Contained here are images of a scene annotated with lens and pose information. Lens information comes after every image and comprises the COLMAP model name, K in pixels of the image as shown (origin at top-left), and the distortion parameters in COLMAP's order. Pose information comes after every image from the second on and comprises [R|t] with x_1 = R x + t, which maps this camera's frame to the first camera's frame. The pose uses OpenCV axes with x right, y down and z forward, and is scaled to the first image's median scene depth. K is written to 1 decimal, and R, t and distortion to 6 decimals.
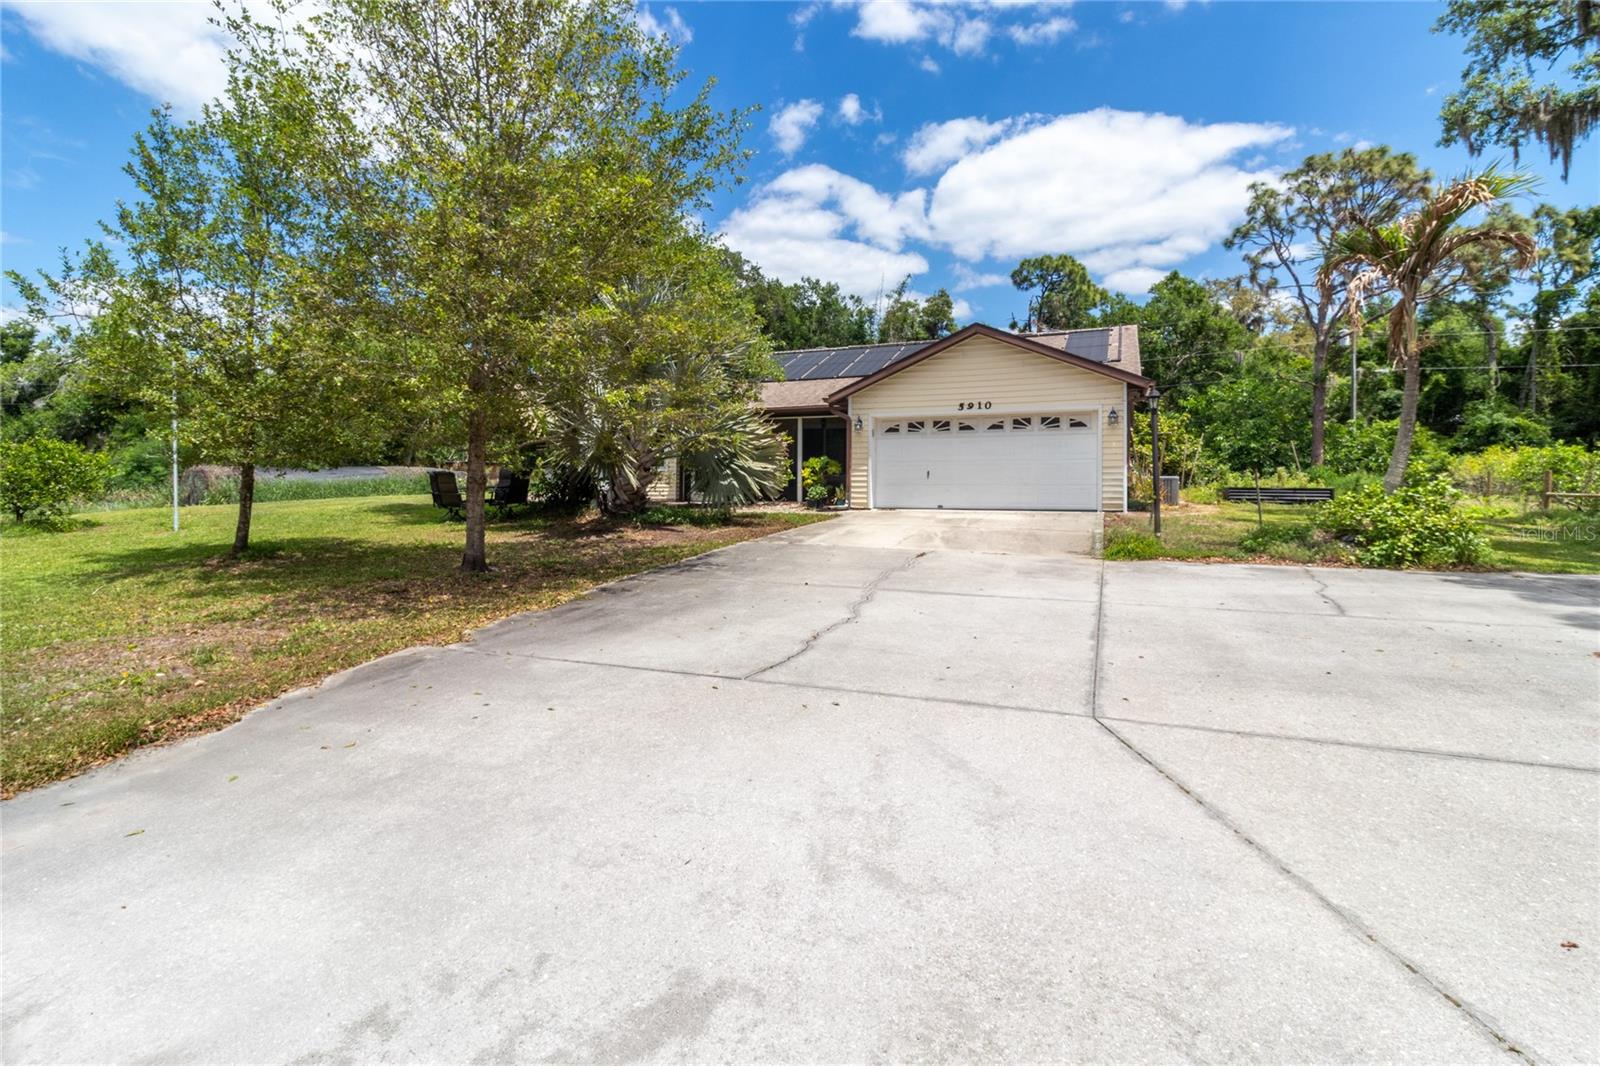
lens RADIAL K [[733.0, 0, 799.6], [0, 733.0, 509.0], [0, 0, 1]] dist [0.003317, -0.000986]
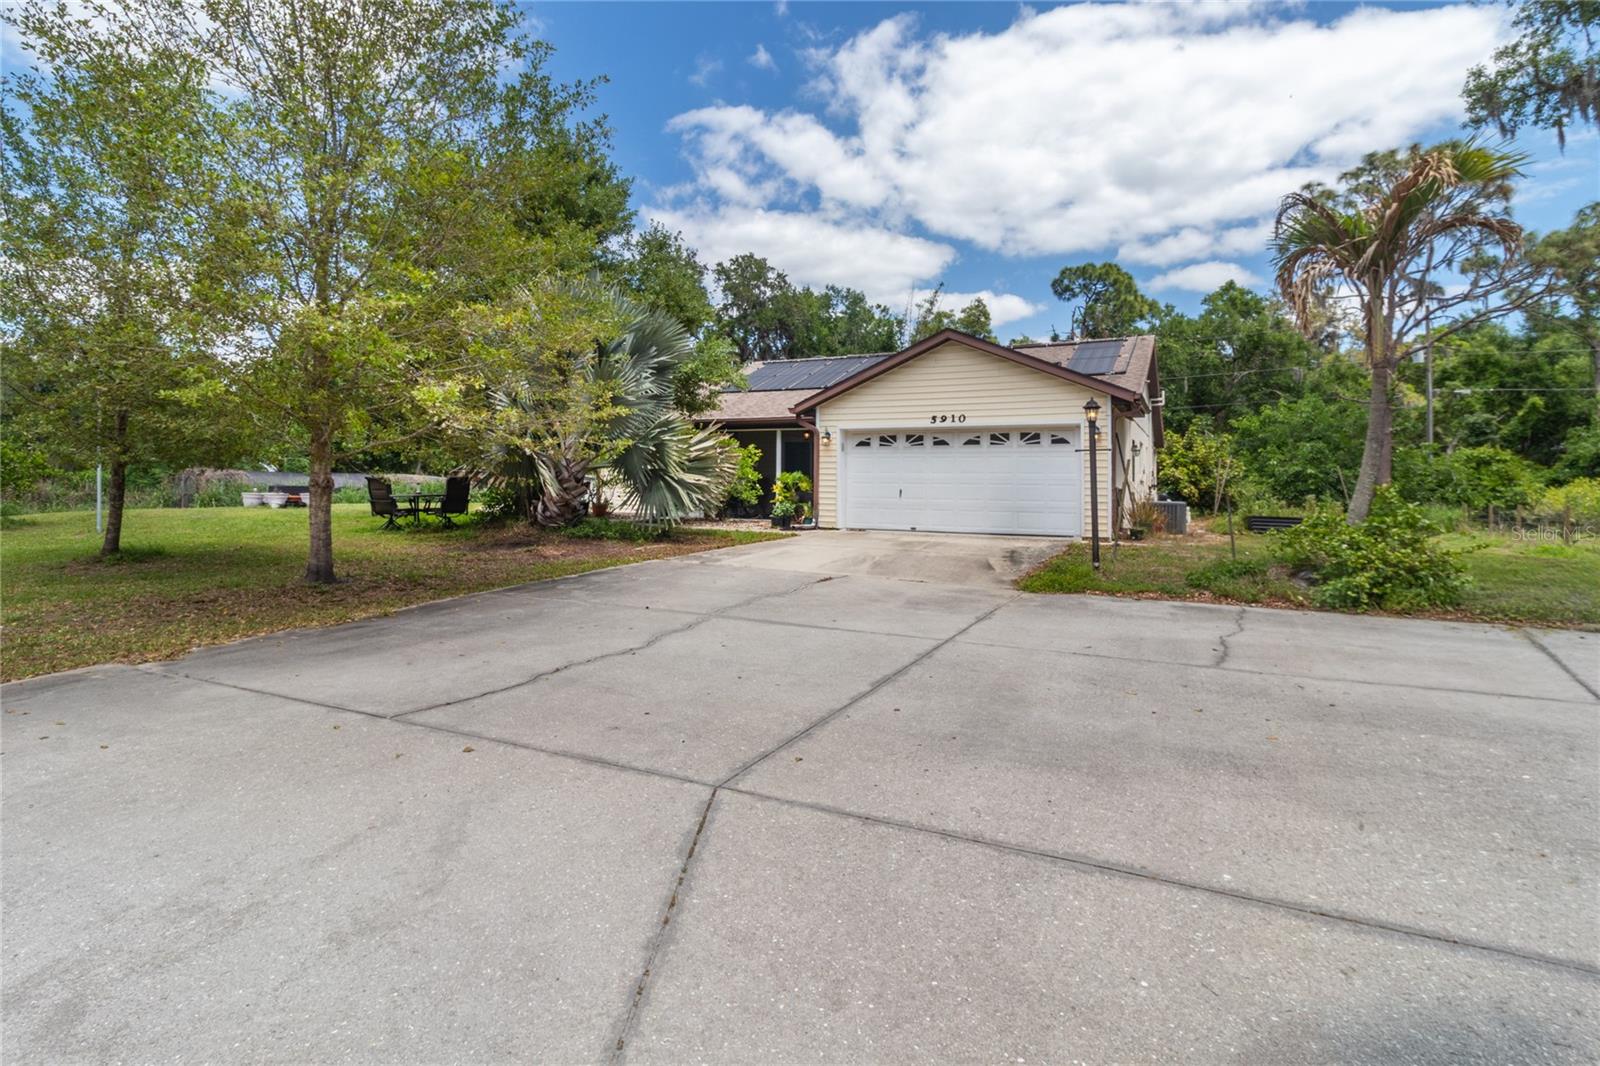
lens RADIAL K [[759.9, 0, 825.1], [0, 759.9, 514.7], [0, 0, 1]] dist [0.004733, 0.001479]
pose [[0.997800, 0.024886, -0.061455, 0.139219], [-0.026108, 0.999475, -0.019162, 0.000748], [0.060946, 0.020724, 0.997926, 0.045531]]
